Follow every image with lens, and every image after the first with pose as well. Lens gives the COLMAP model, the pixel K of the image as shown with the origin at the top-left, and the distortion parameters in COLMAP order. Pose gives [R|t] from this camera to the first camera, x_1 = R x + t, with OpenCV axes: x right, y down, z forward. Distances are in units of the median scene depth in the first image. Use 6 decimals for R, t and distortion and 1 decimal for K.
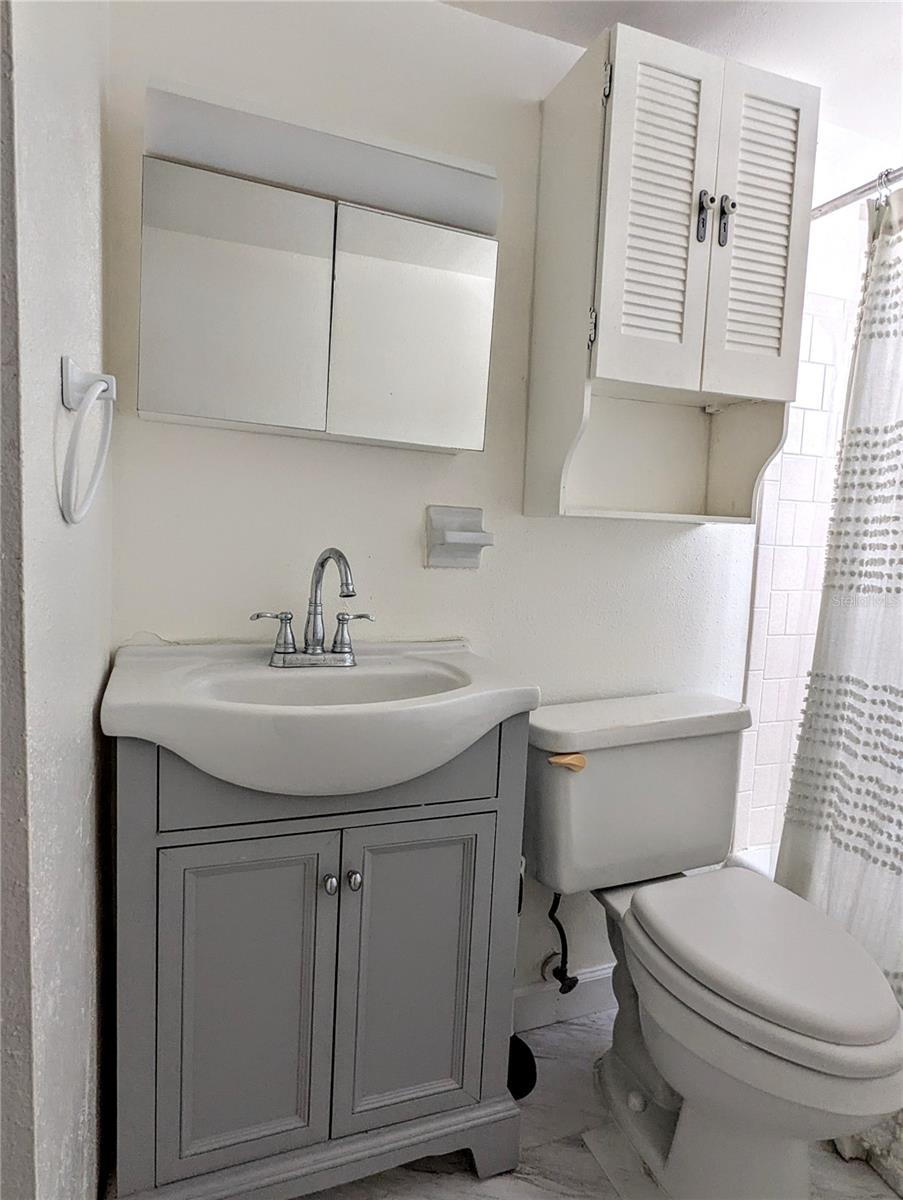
lens RADIAL K [[723.1, 0, 450.1], [0, 723.1, 603.3], [0, 0, 1]] dist [0.003953, -0.001844]
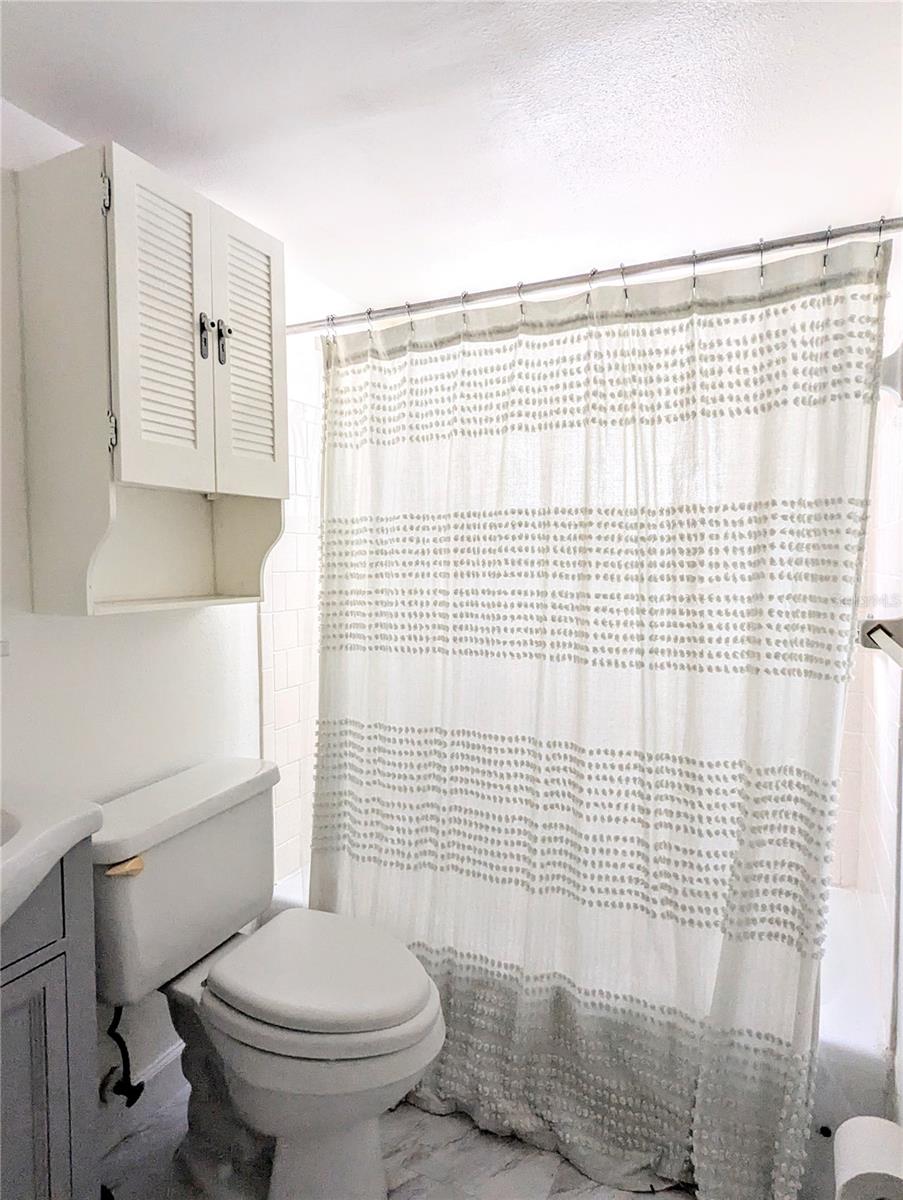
lens RADIAL K [[723.1, 0, 442.7], [0, 723.1, 599.1], [0, 0, 1]] dist [0.003953, -0.001844]
pose [[0.731020, -0.085800, 0.676940, -0.146699], [0.105375, 0.994357, 0.012238, -0.102839], [-0.674170, 0.062386, 0.735936, -0.021891]]
